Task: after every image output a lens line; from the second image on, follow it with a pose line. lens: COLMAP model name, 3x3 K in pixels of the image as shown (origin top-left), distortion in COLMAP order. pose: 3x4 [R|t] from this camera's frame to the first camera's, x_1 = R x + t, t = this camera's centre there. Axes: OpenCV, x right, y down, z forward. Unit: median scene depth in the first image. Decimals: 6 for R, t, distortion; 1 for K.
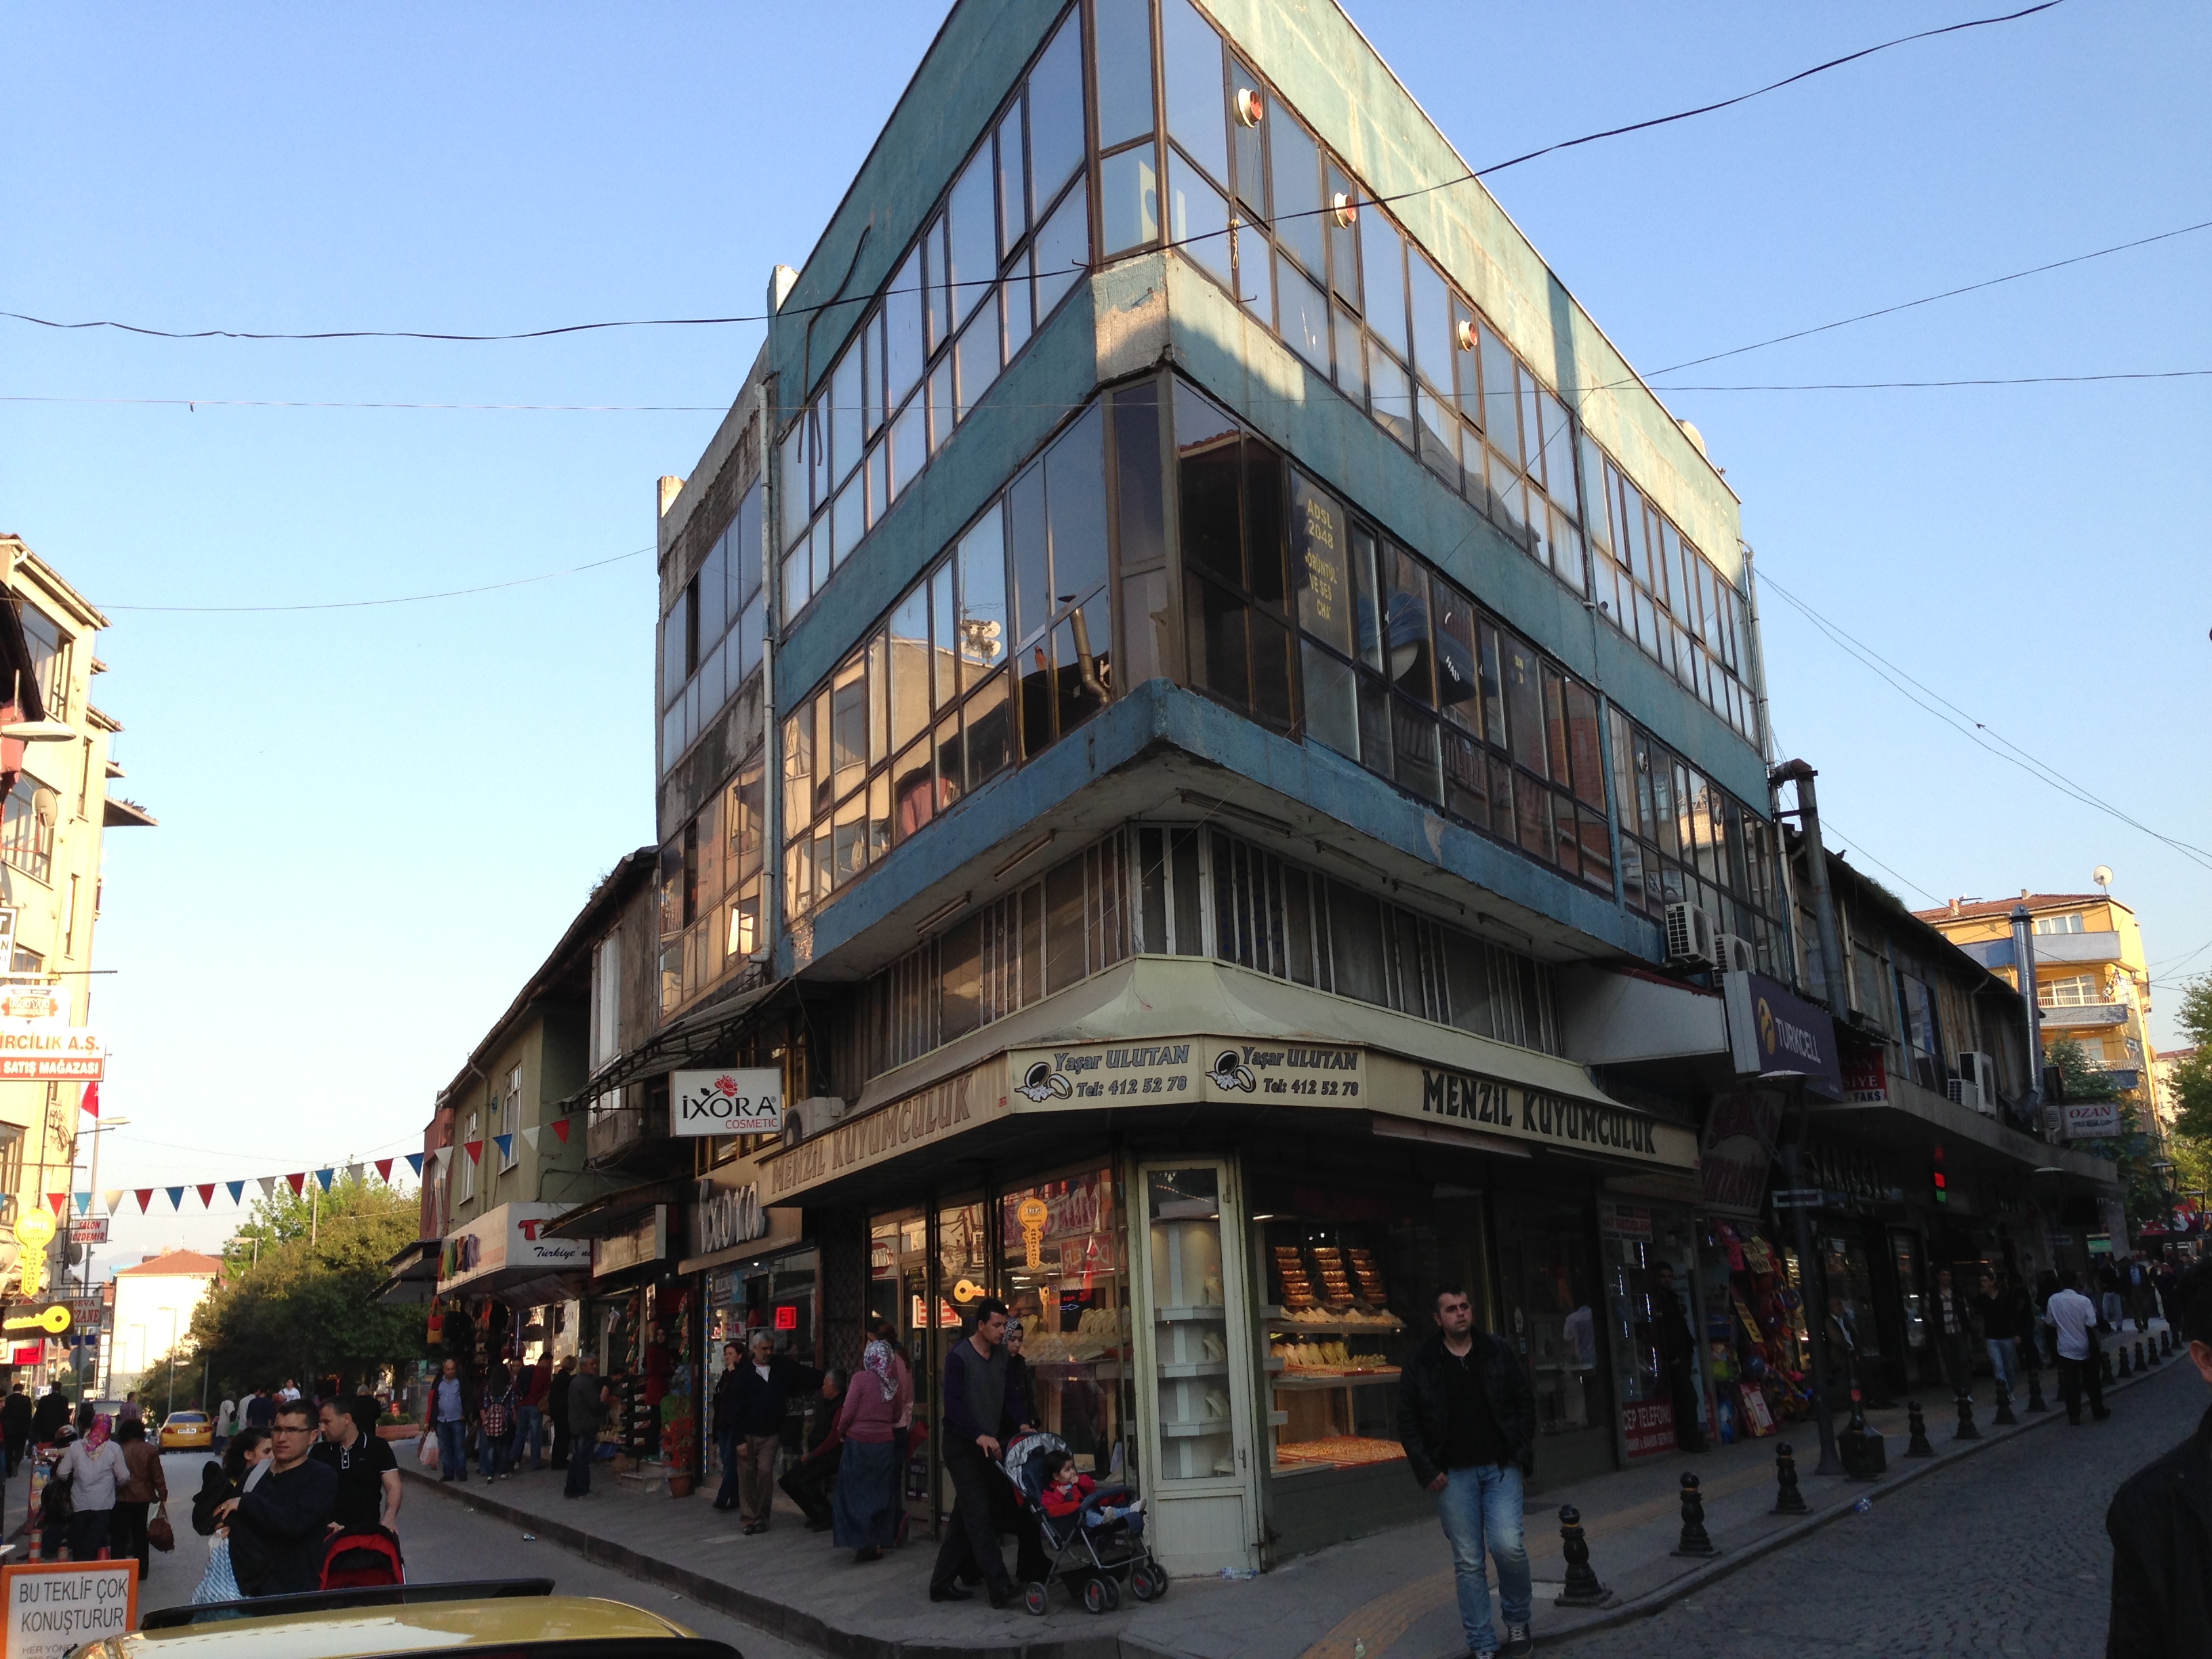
lens RADIAL K [[2084.1, 0, 1100.4], [0, 2084.1, 825.8], [0, 0, 1]] dist [0.004946, 0.000000]
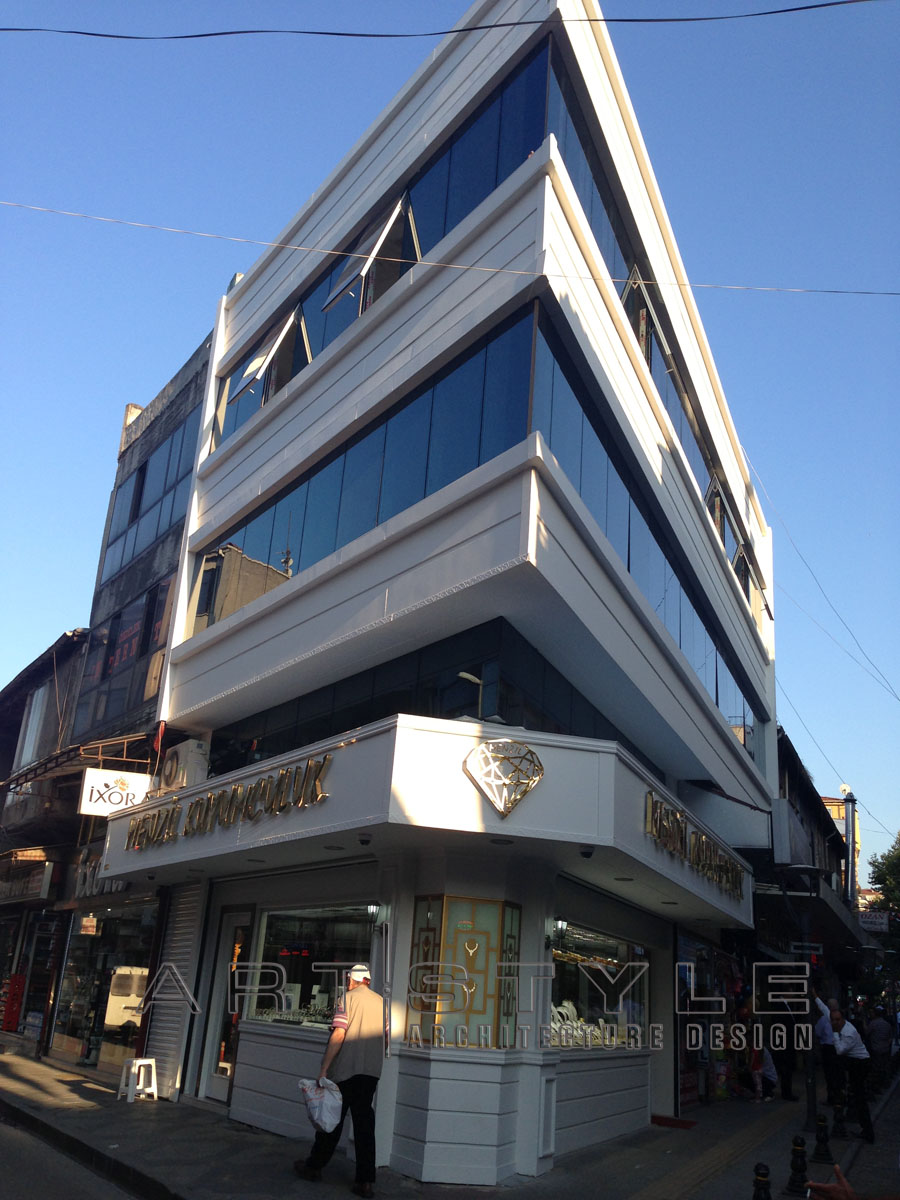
lens RADIAL K [[1130.6, 0, 453.0], [0, 1130.6, 602.6], [0, 0, 1]] dist [0.004946, 0.000000]
pose [[0.979901, 0.157441, 0.122502, -0.055589], [-0.145985, 0.984470, -0.097510, 0.034575], [-0.135951, 0.077666, 0.987667, 0.135322]]
